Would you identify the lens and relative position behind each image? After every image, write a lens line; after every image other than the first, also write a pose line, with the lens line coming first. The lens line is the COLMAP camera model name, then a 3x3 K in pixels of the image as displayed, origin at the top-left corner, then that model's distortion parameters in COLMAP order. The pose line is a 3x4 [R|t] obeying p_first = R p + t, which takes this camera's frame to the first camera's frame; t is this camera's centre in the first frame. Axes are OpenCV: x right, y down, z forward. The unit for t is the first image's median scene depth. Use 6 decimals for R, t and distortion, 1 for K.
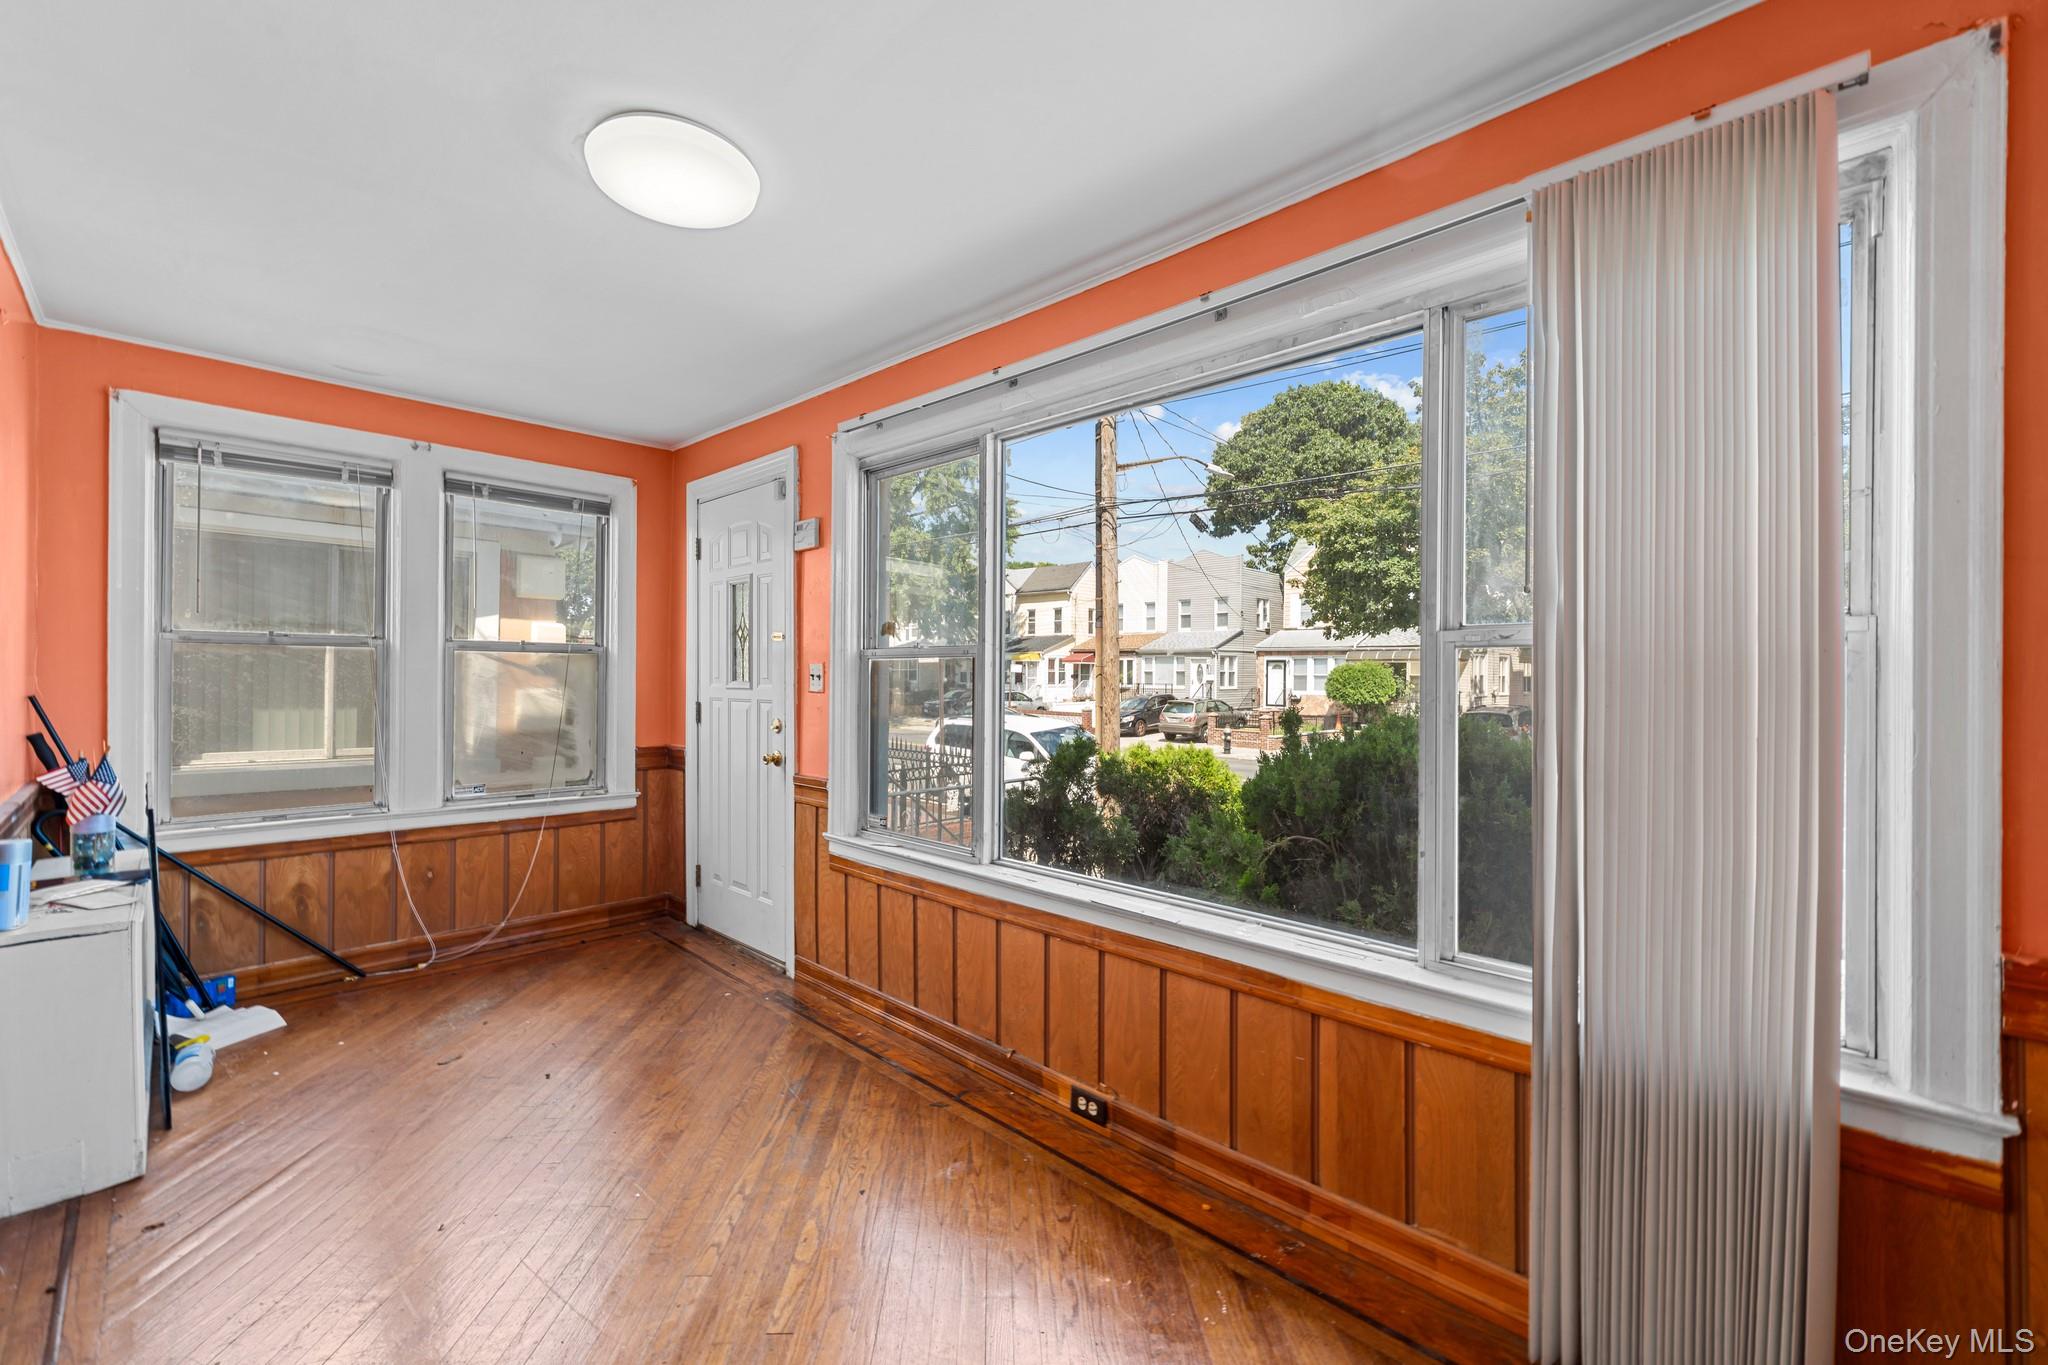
lens RADIAL K [[820.9, 0, 1023.4], [0, 820.9, 685.7], [0, 0, 1]] dist [-0.001334, -0.000091]
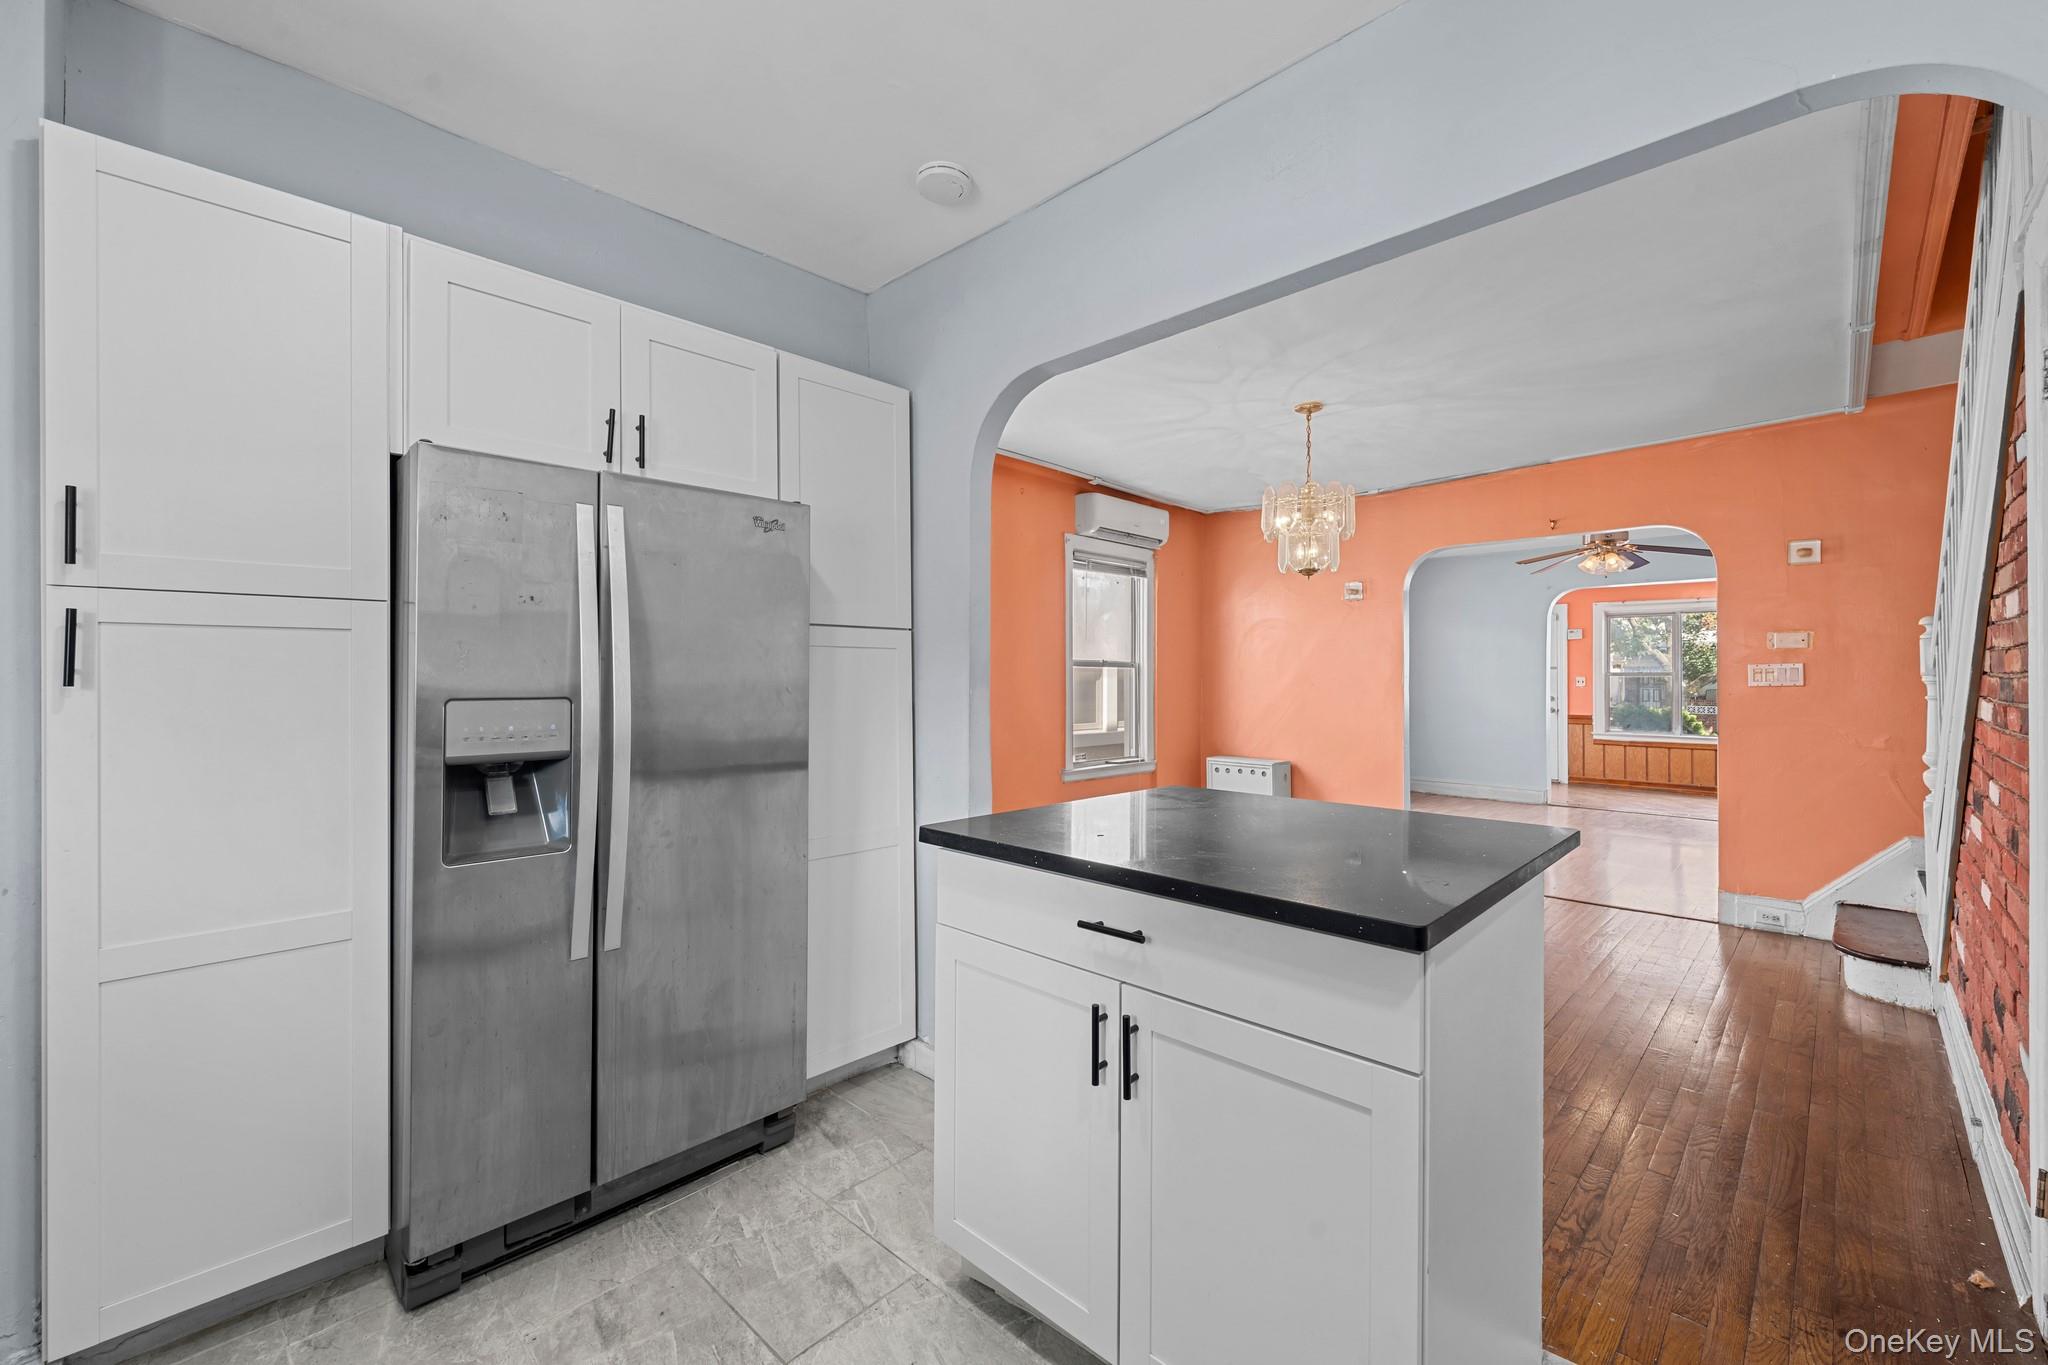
lens RADIAL K [[820.9, 0, 1017.9], [0, 820.9, 677.8], [0, 0, 1]] dist [-0.001334, -0.000091]
pose [[0.999726, 0.000478, -0.023416, -2.254741], [-0.000544, 0.999996, -0.002801, -0.014896], [0.023415, 0.002813, 0.999722, -2.066792]]
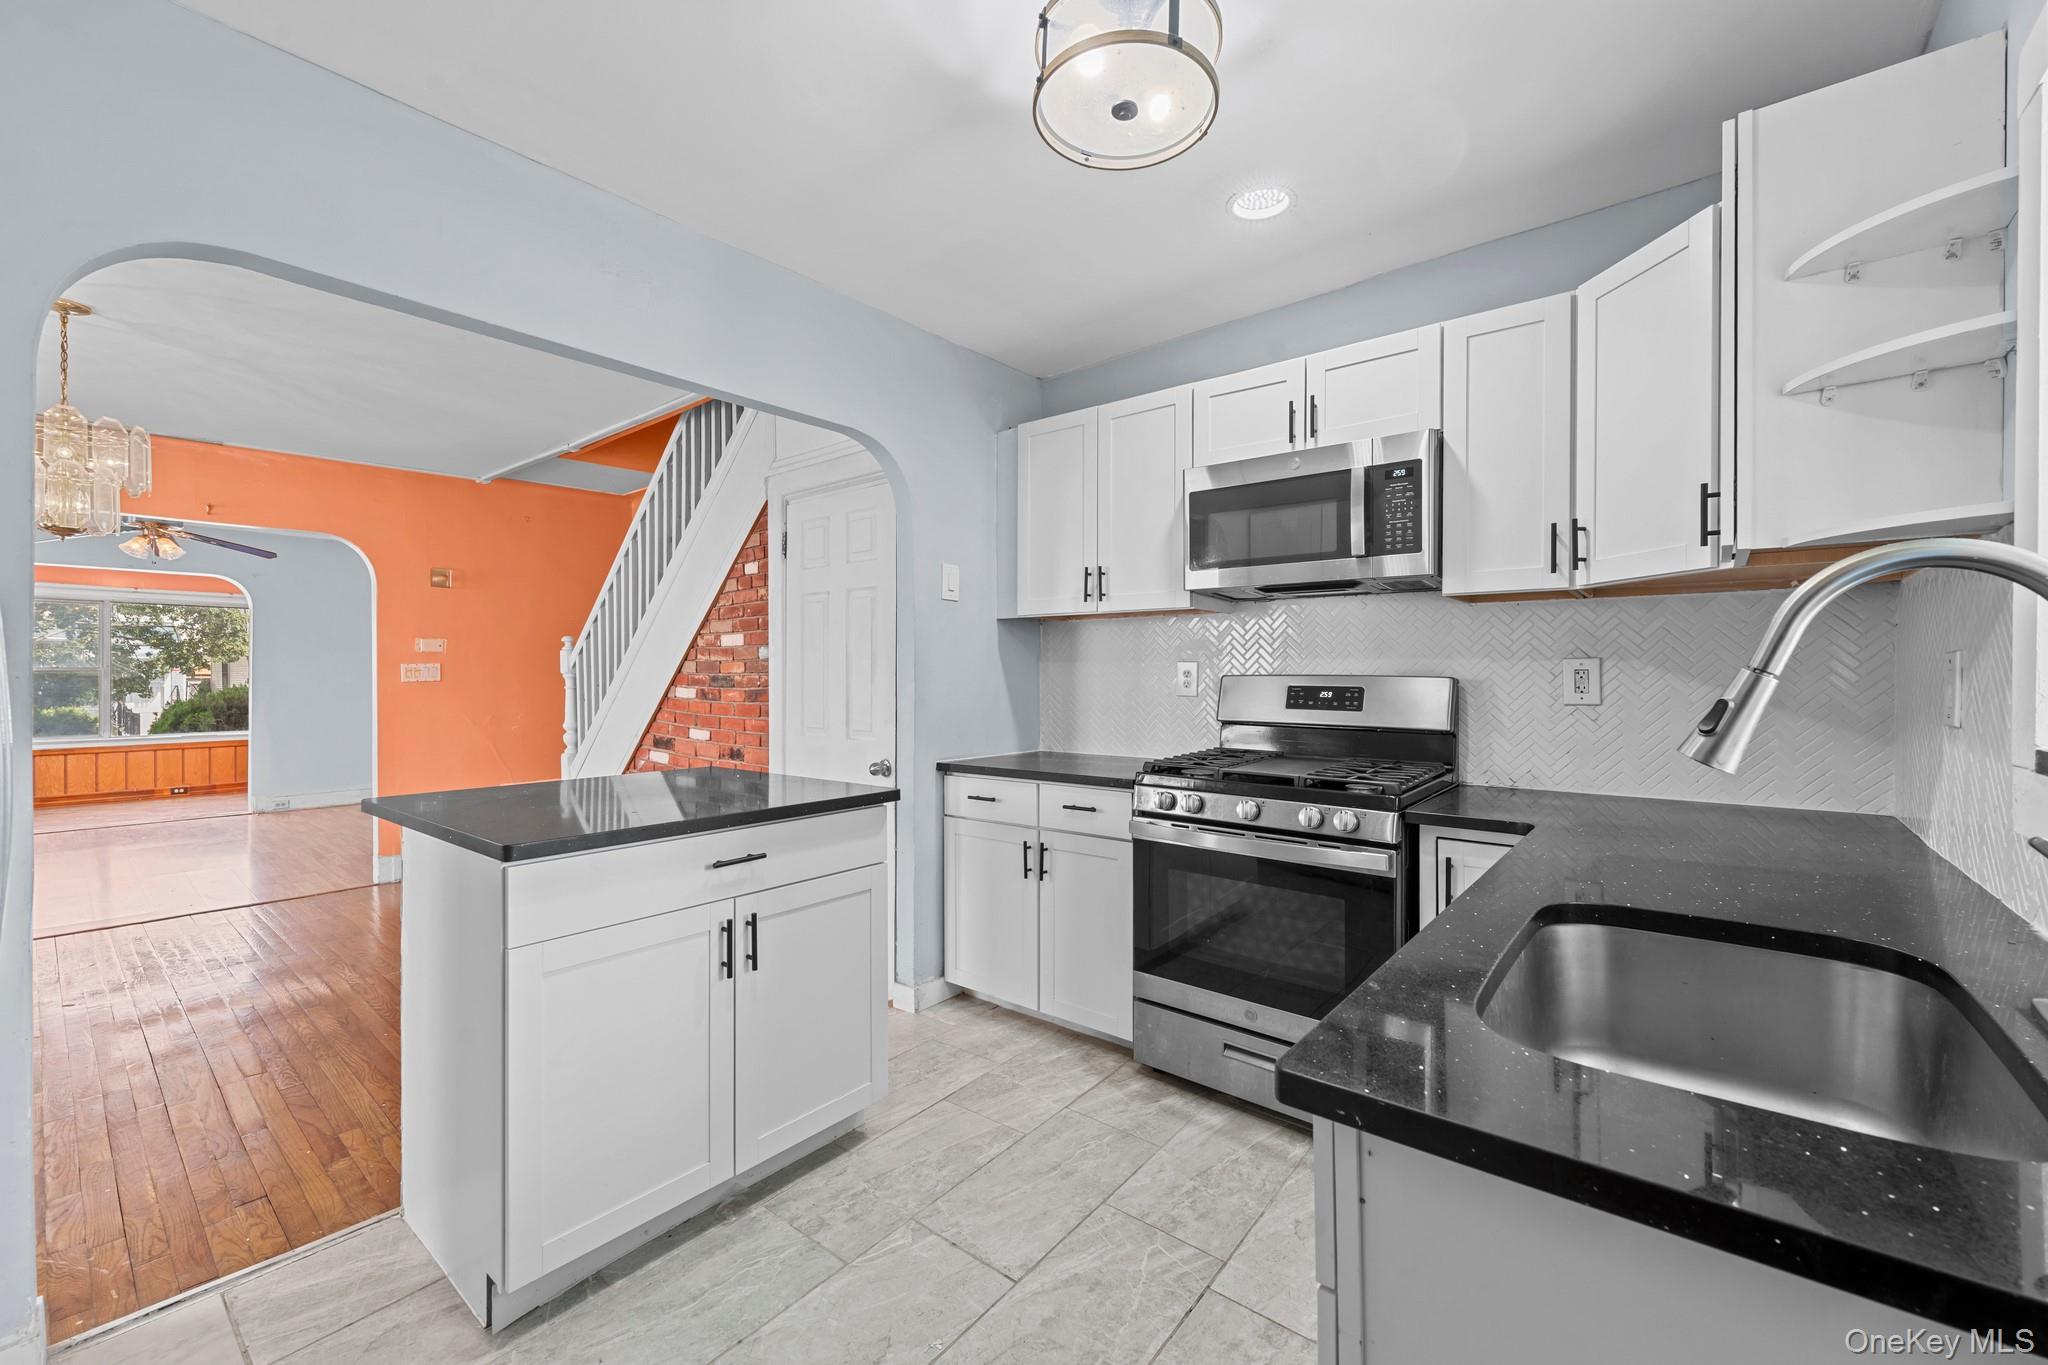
lens RADIAL K [[820.9, 0, 1017.5], [0, 820.9, 680.8], [0, 0, 1]] dist [-0.001334, -0.000091]
pose [[-0.068477, -0.008095, 0.997620, -2.773408], [0.002474, 0.999963, 0.008284, -0.017793], [-0.997650, 0.003036, -0.068455, -1.822180]]
